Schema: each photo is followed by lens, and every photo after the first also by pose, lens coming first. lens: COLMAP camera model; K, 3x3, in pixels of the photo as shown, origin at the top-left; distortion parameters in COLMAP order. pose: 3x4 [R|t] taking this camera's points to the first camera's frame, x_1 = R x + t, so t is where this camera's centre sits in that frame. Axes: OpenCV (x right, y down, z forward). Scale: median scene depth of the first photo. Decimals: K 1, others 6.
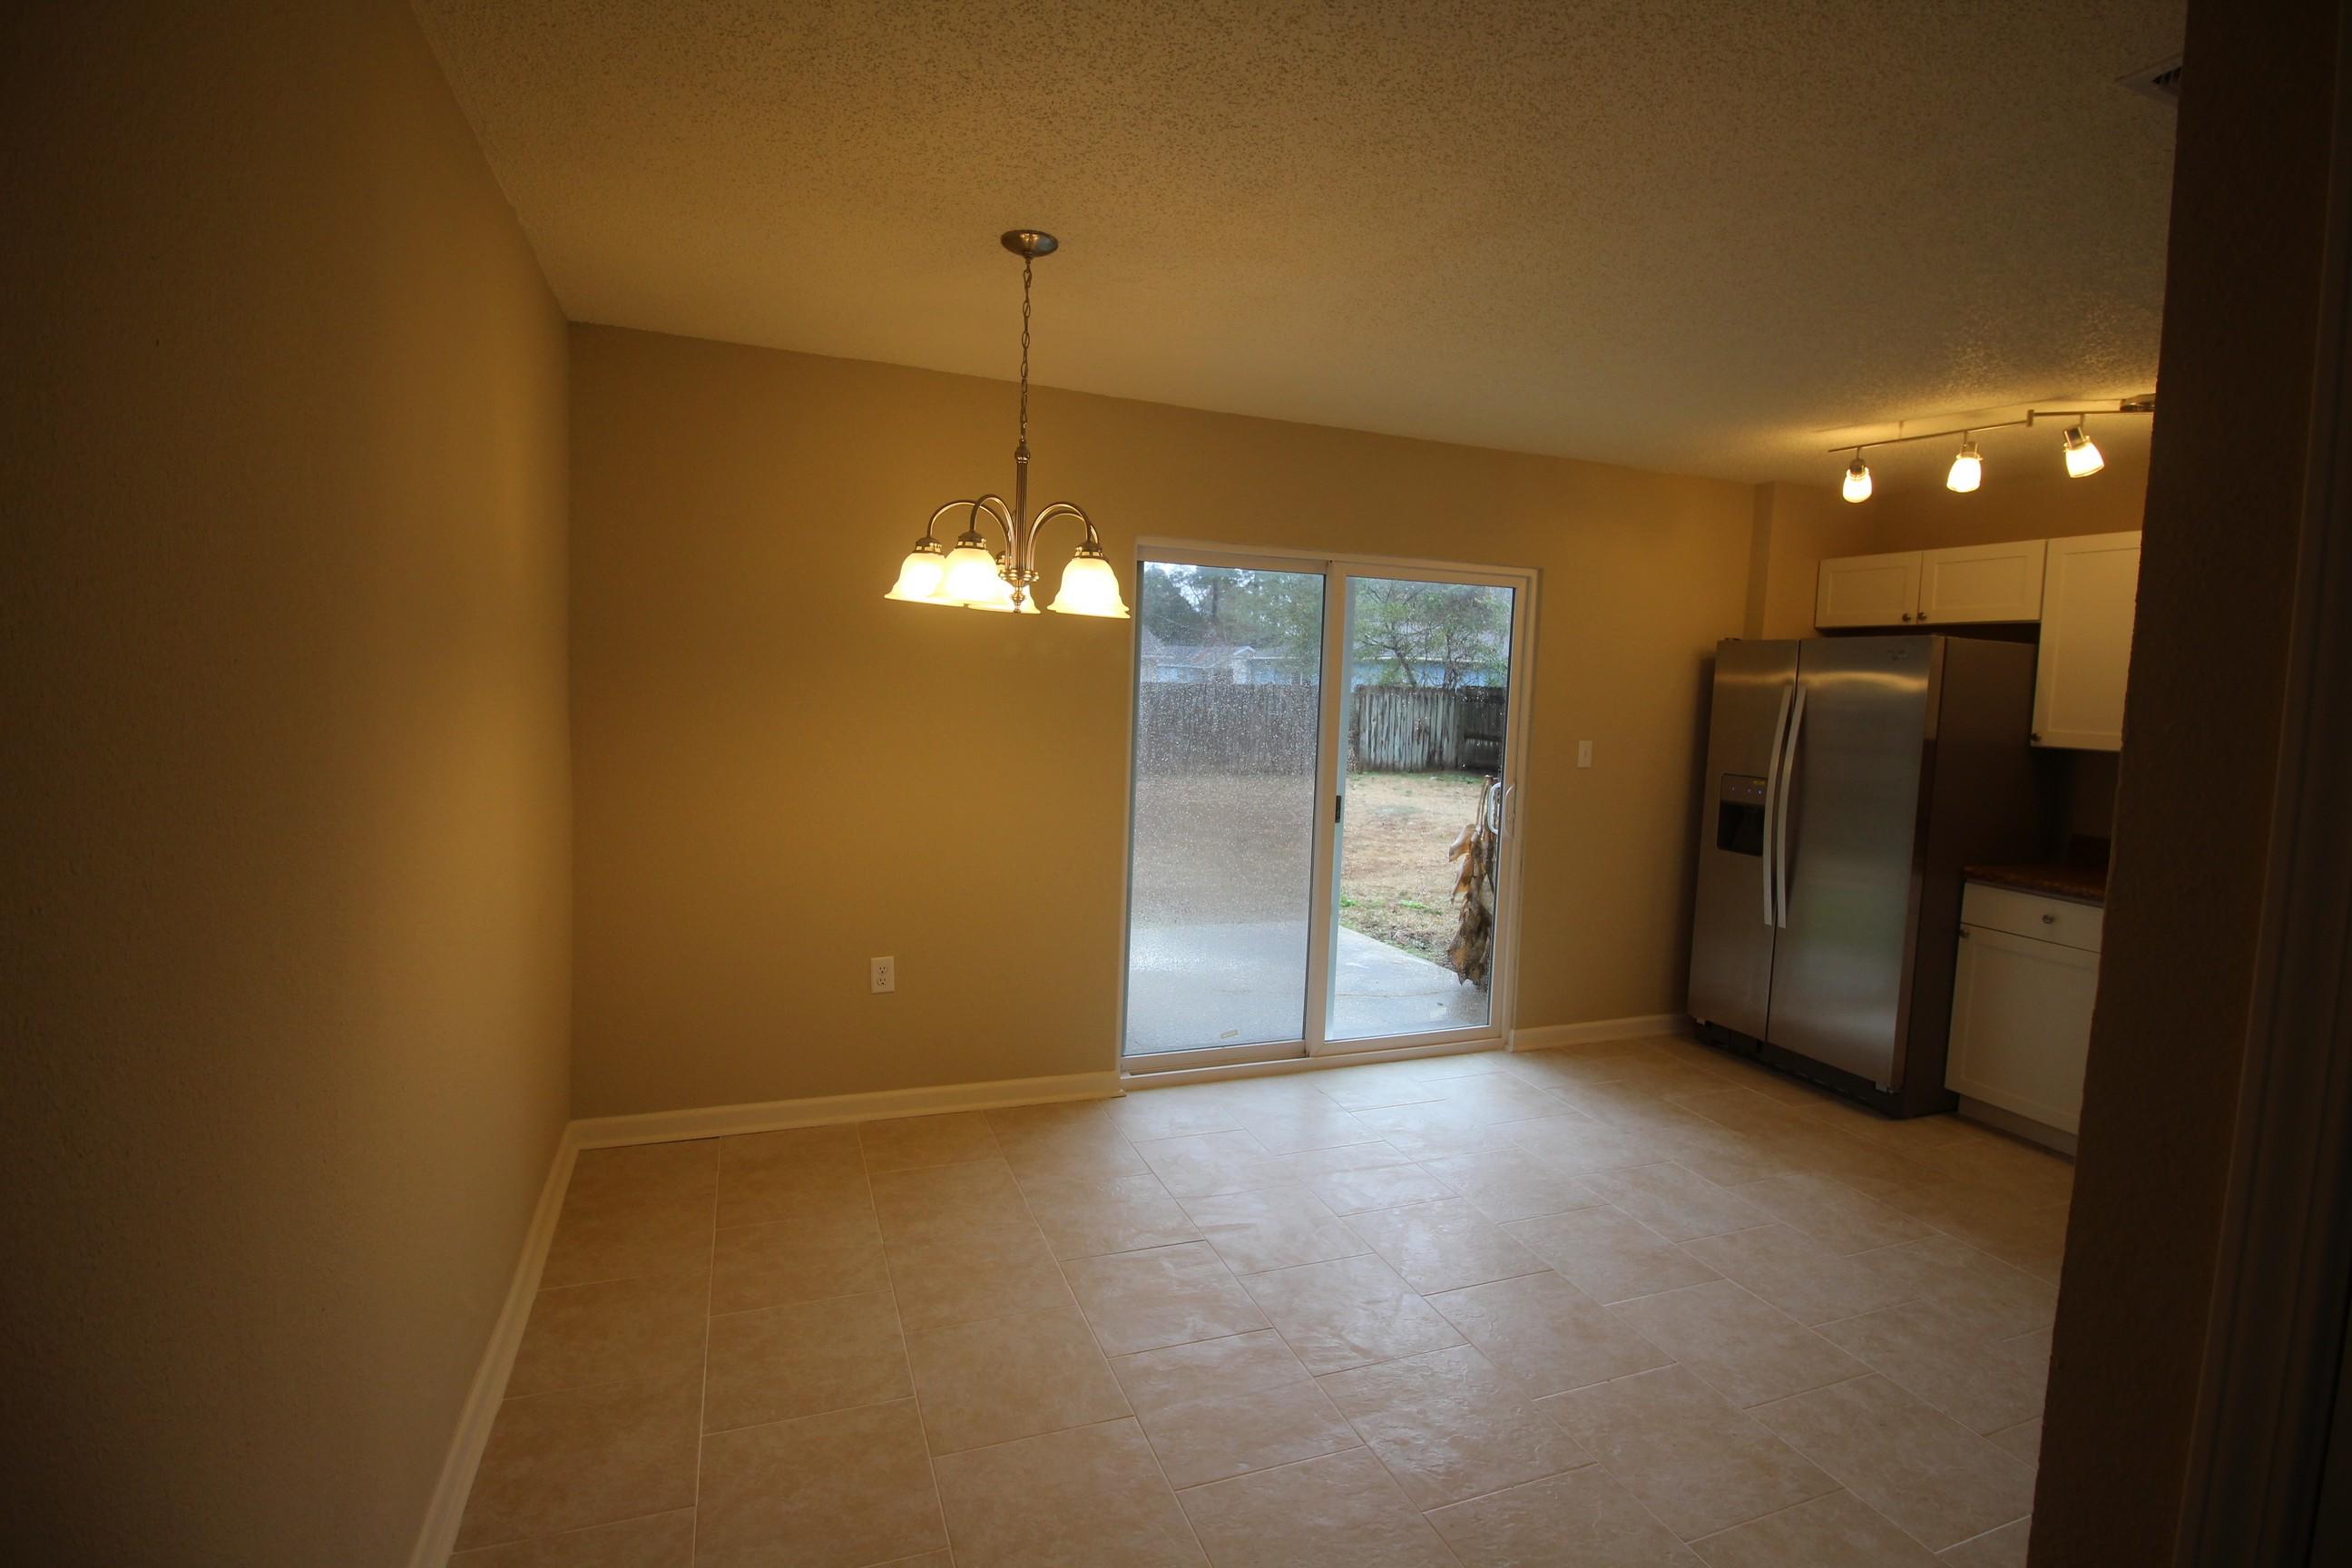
lens RADIAL K [[1084.0, 0, 1143.2], [0, 1084.0, 741.7], [0, 0, 1]] dist [-0.010276, -0.002013]
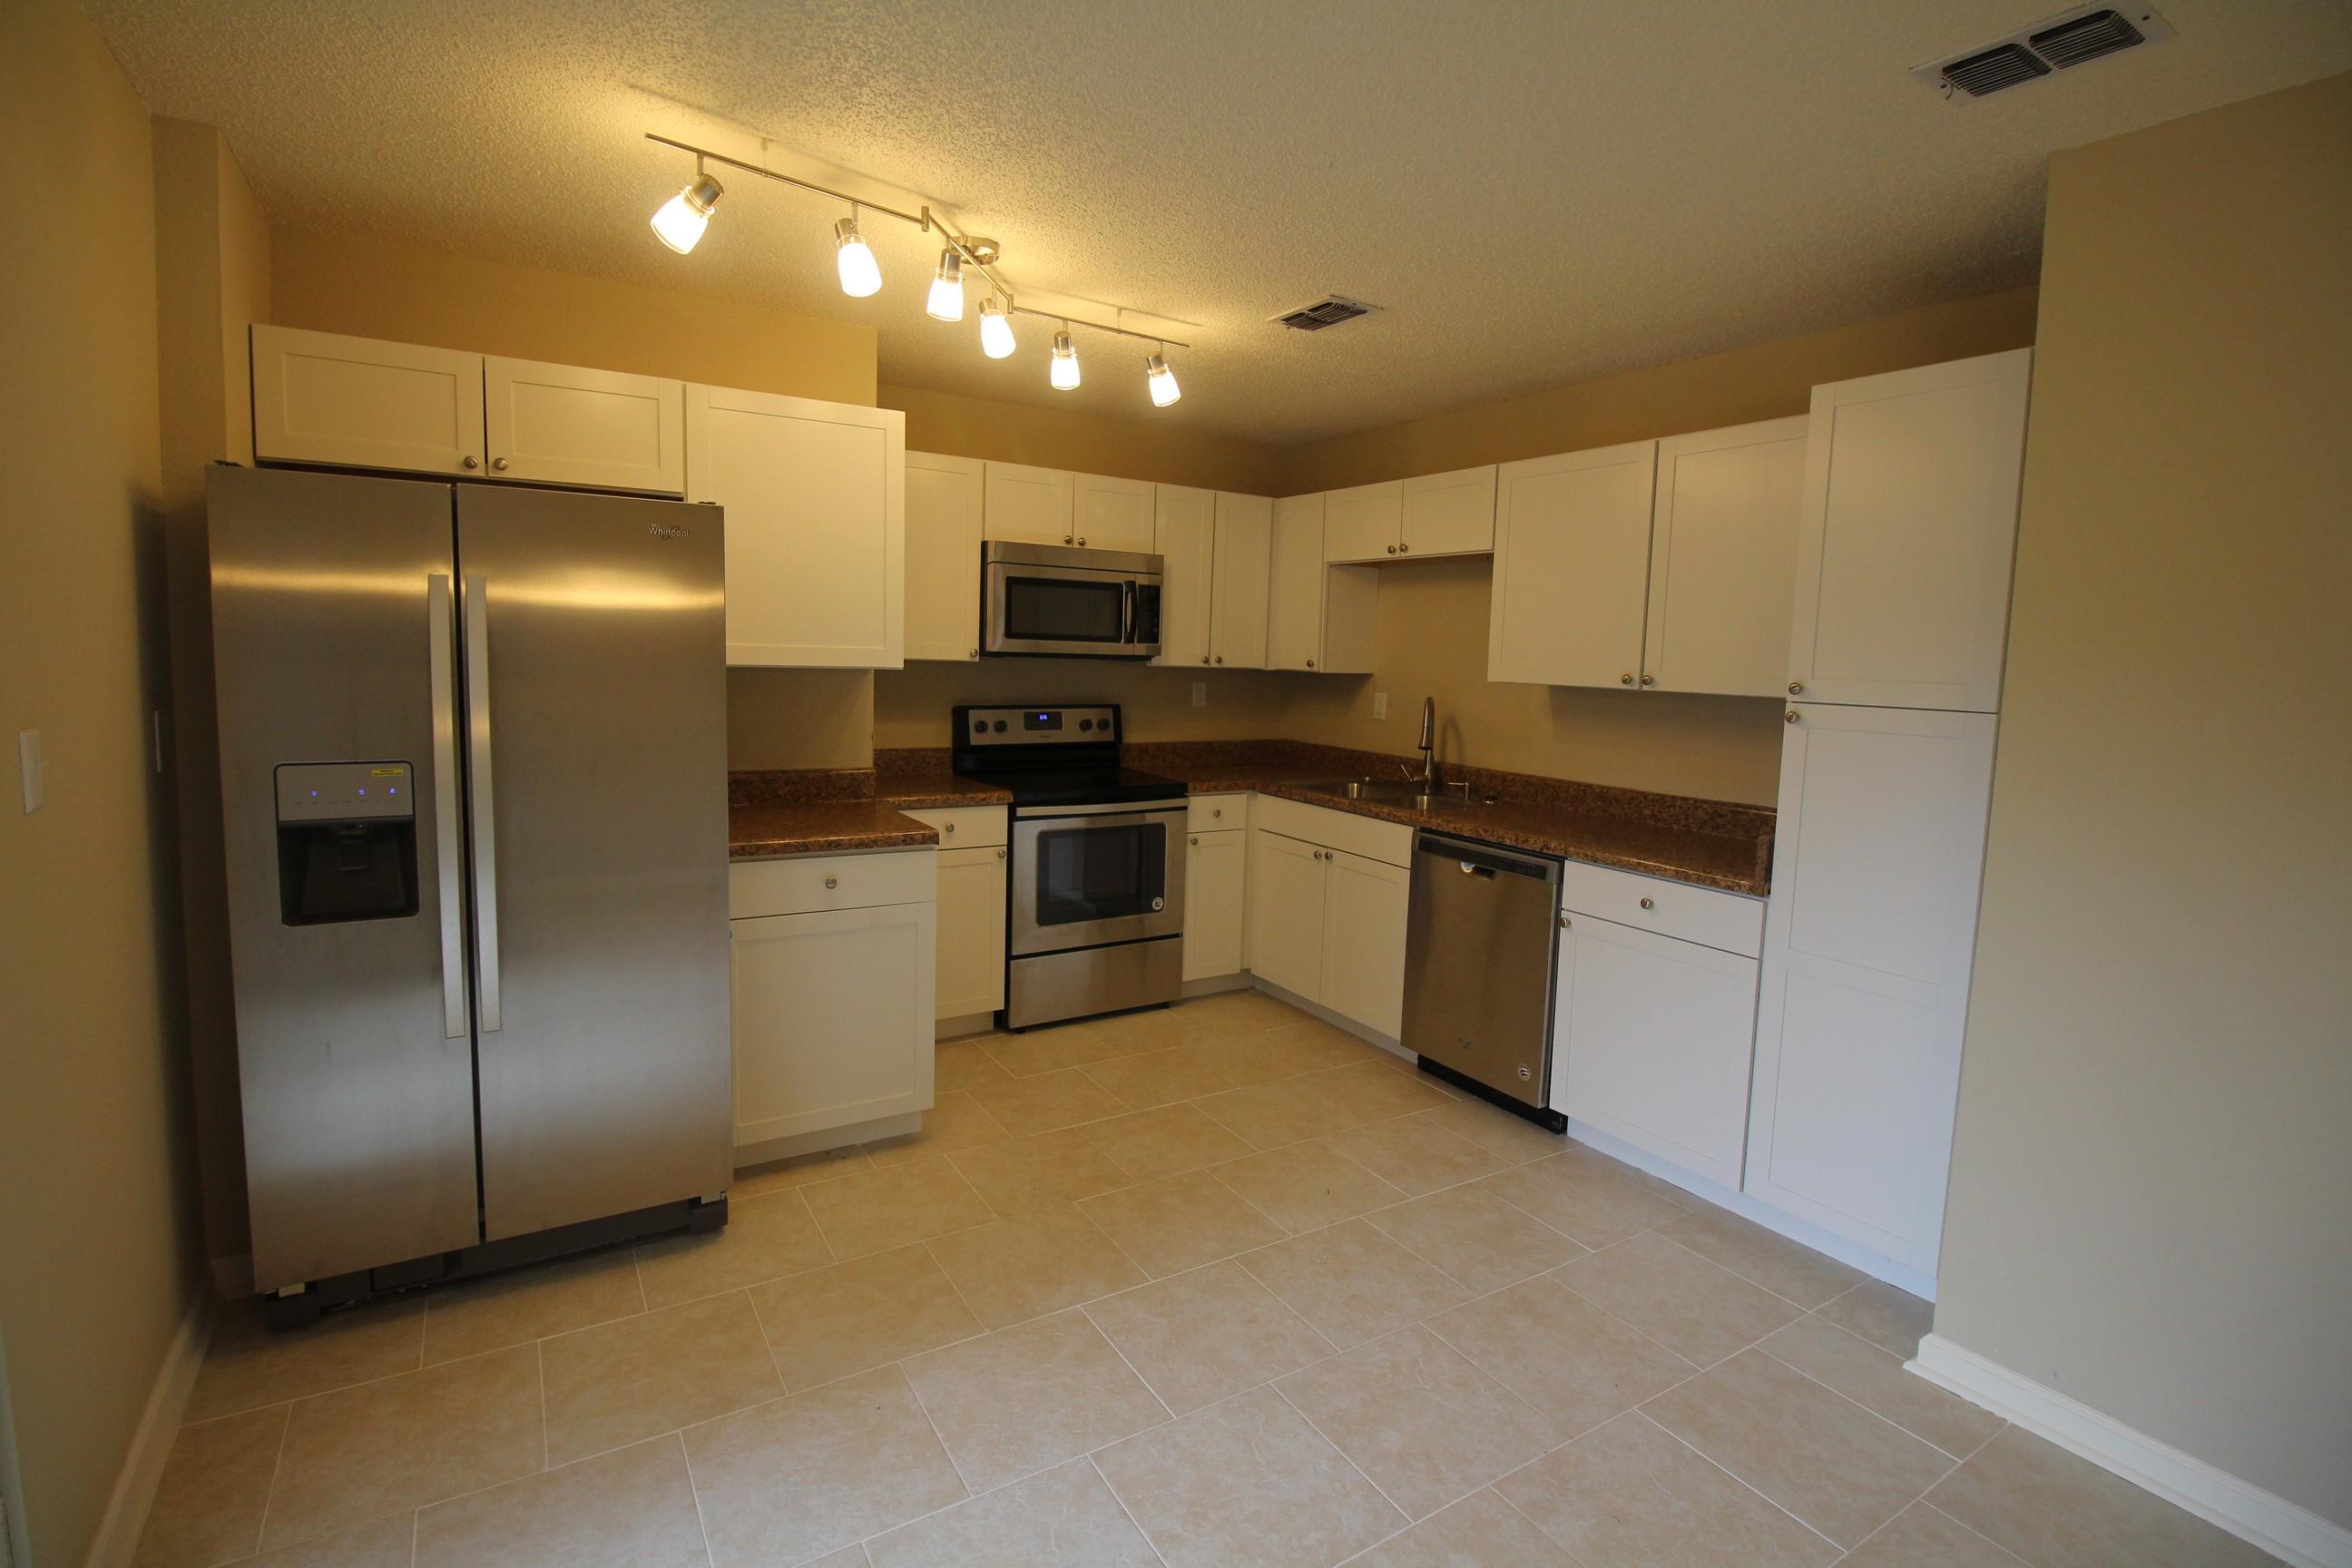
lens RADIAL K [[1084.0, 0, 1175.5], [0, 1084.0, 759.7], [0, 0, 1]] dist [-0.010276, -0.002013]
pose [[-0.195422, -0.154212, 0.968519, 0.036535], [0.018715, 0.986794, 0.160898, -0.063170], [-0.980541, 0.049569, -0.189955, 1.139554]]
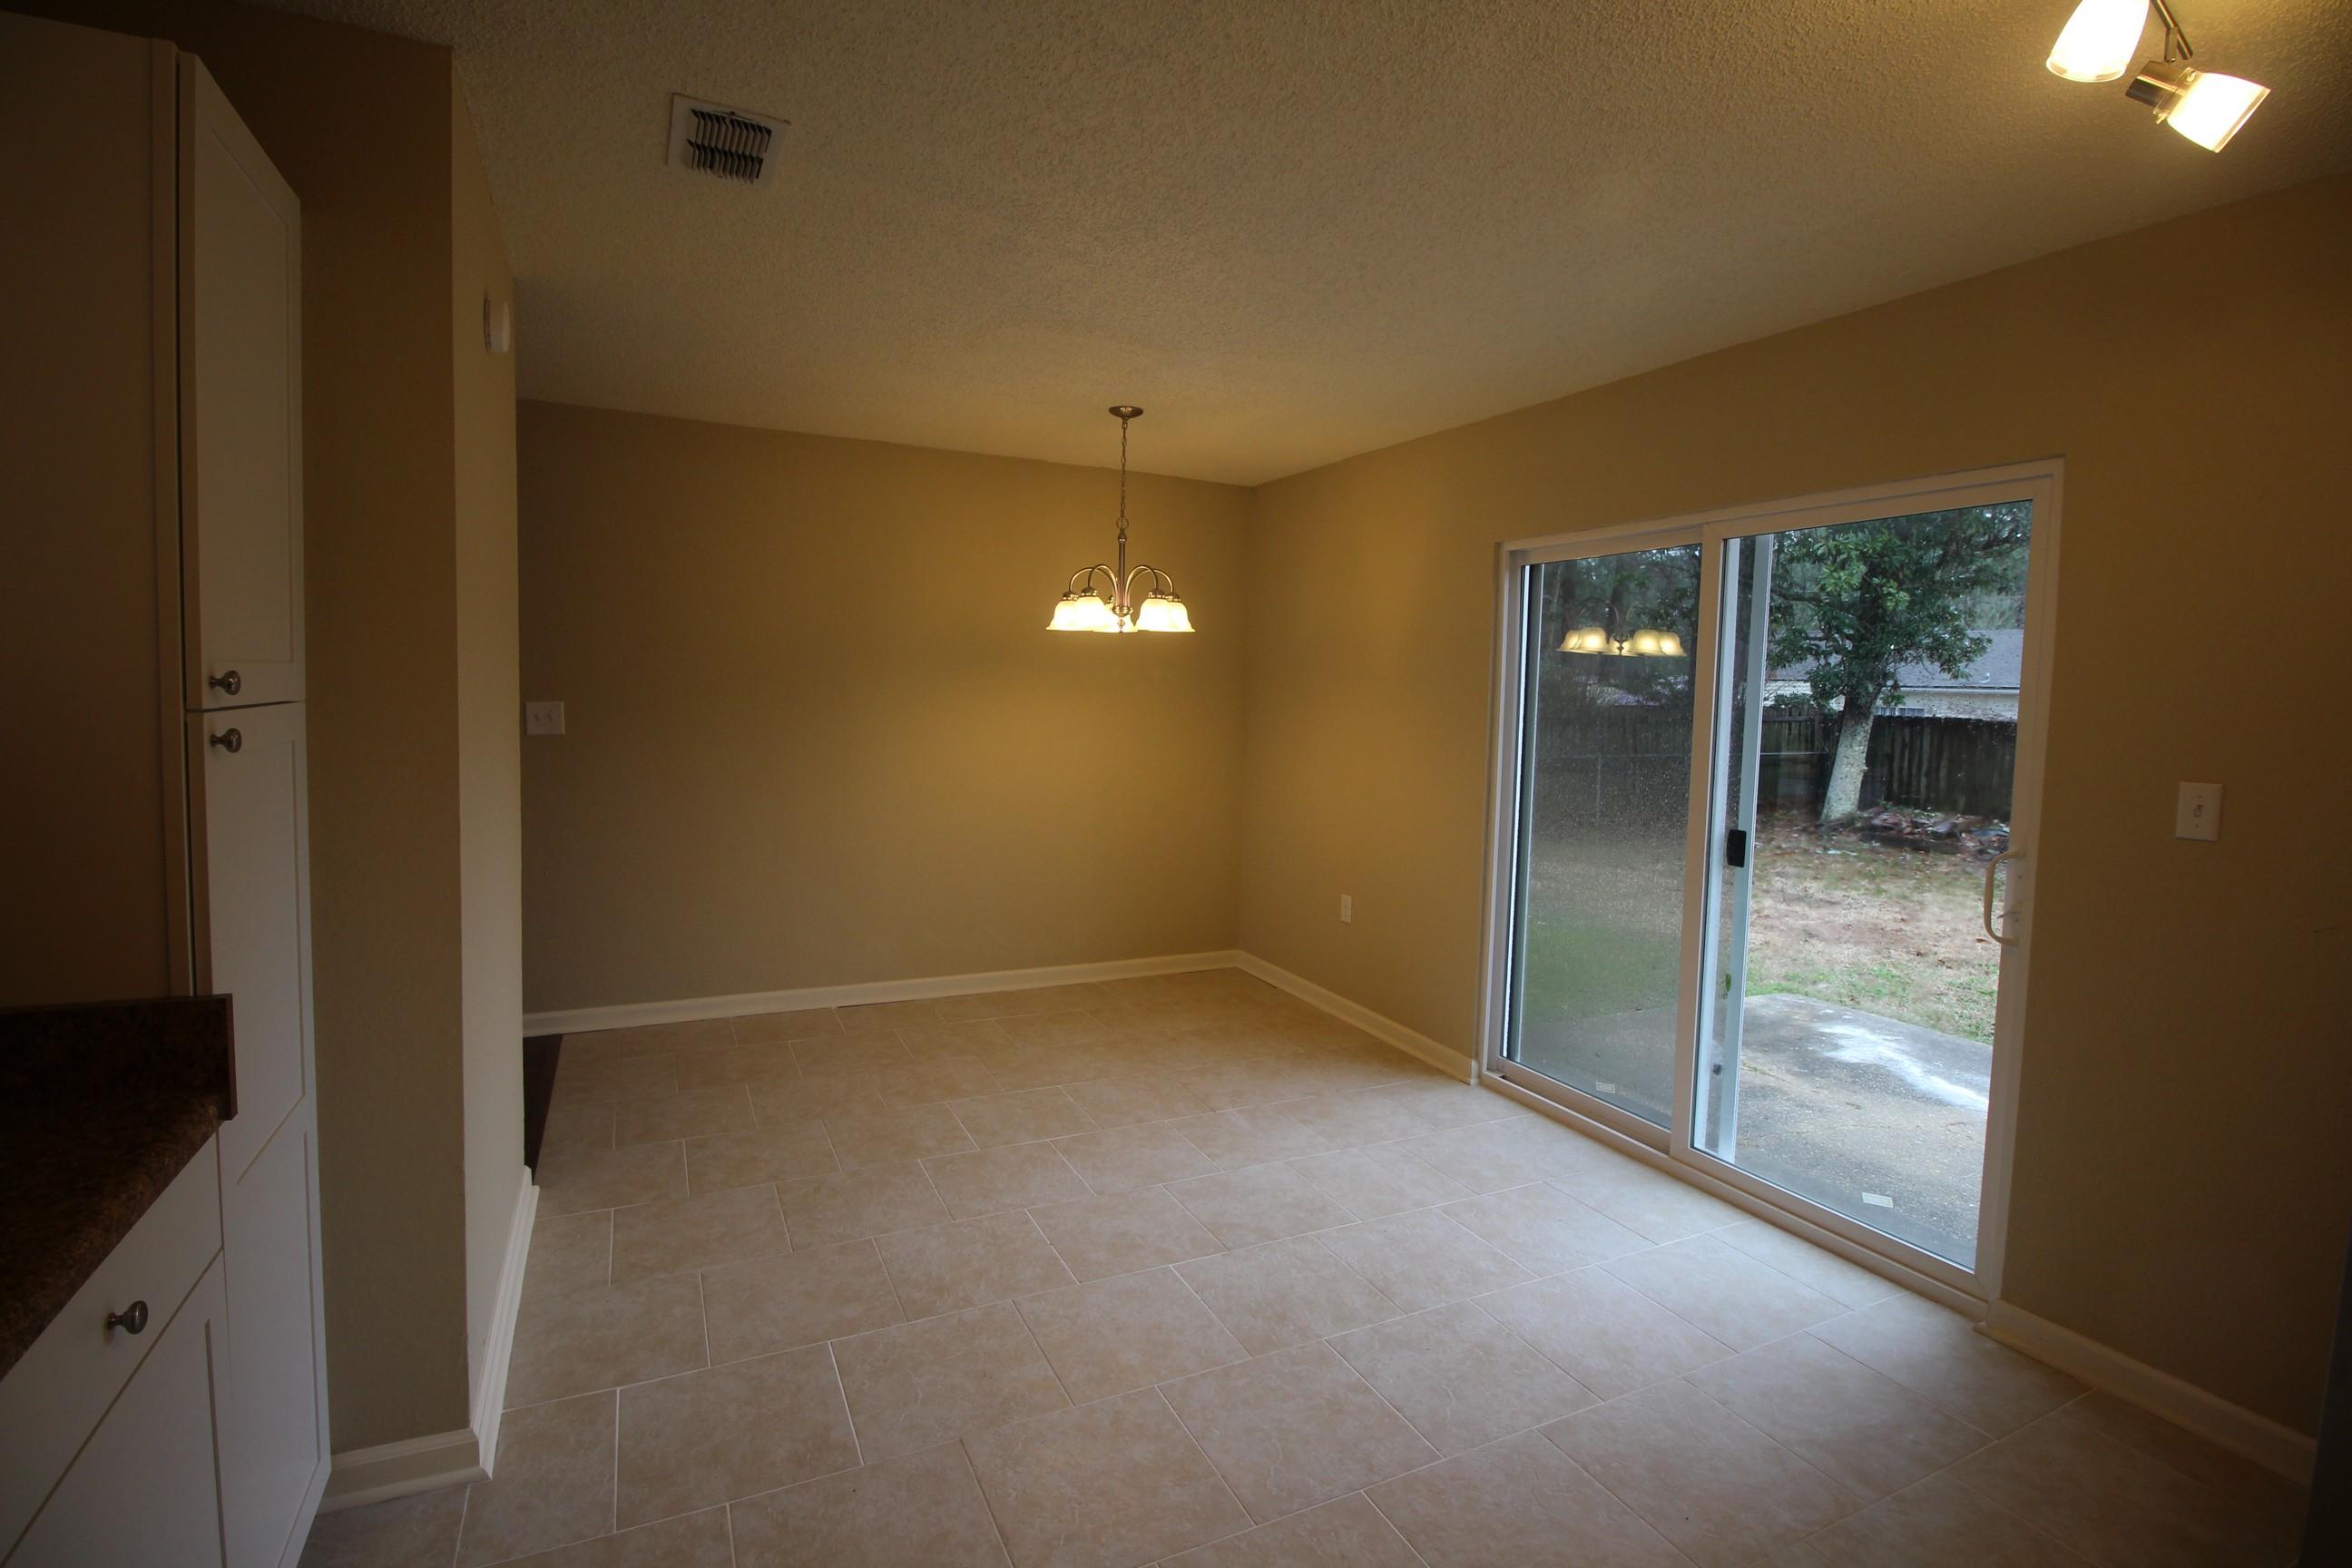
lens RADIAL K [[1084.0, 0, 1185.9], [0, 1084.0, 769.8], [0, 0, 1]] dist [-0.010276, -0.002013]
pose [[0.107933, 0.040622, -0.993328, 1.314933], [-0.083247, 0.996025, 0.031687, 0.023459], [0.990667, 0.079272, 0.110886, 0.802561]]
